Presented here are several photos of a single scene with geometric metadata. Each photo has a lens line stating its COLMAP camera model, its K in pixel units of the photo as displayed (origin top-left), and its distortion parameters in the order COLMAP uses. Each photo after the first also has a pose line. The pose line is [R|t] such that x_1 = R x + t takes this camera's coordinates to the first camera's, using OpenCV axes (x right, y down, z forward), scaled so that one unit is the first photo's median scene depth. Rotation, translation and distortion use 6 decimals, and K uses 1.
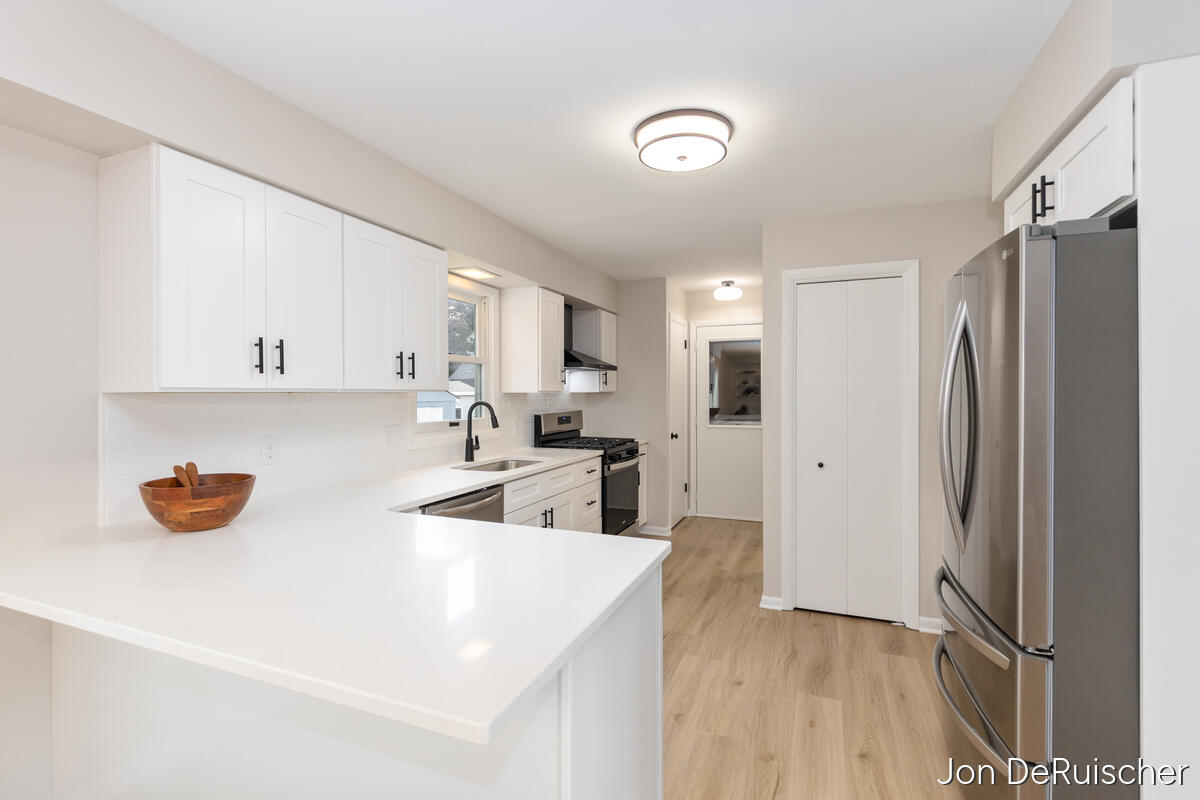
lens RADIAL K [[541.1, 0, 598.1], [0, 541.1, 396.1], [0, 0, 1]] dist [0.001450, 0.000529]
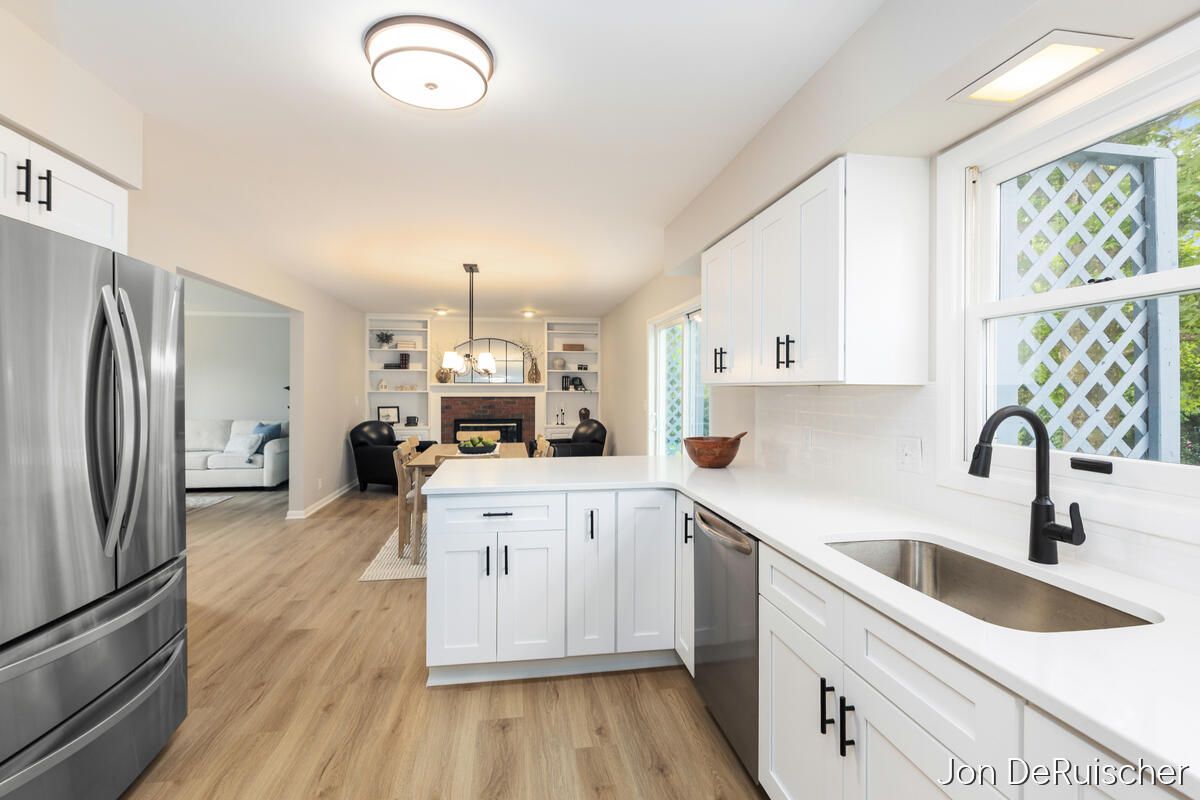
lens RADIAL K [[565.3, 0, 602.5], [0, 565.3, 386.3], [0, 0, 1]] dist [0.000698, 0.000003]
pose [[-0.849130, -0.000943, -0.528182, 0.249530], [-0.001160, 0.999999, 0.000079, -0.004487], [0.528182, 0.000679, -0.849131, 1.209179]]
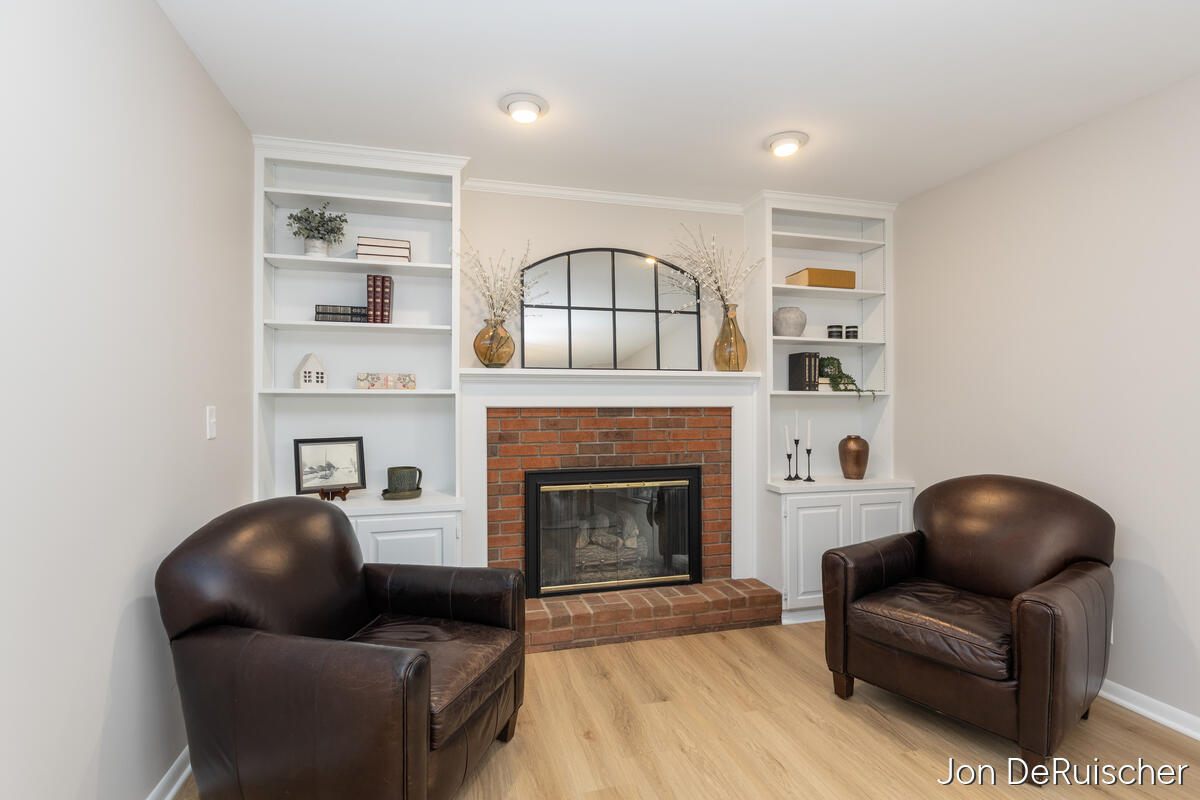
lens RADIAL K [[576.2, 0, 600.0], [0, 576.2, 400.0], [0, 0, 1]] dist [0.000896, 0.000076]
pose [[-0.793834, 0.000705, -0.608134, -0.078305], [-0.000930, 0.999997, 0.002373, 0.030229], [0.608133, 0.002449, -0.793831, -0.548121]]
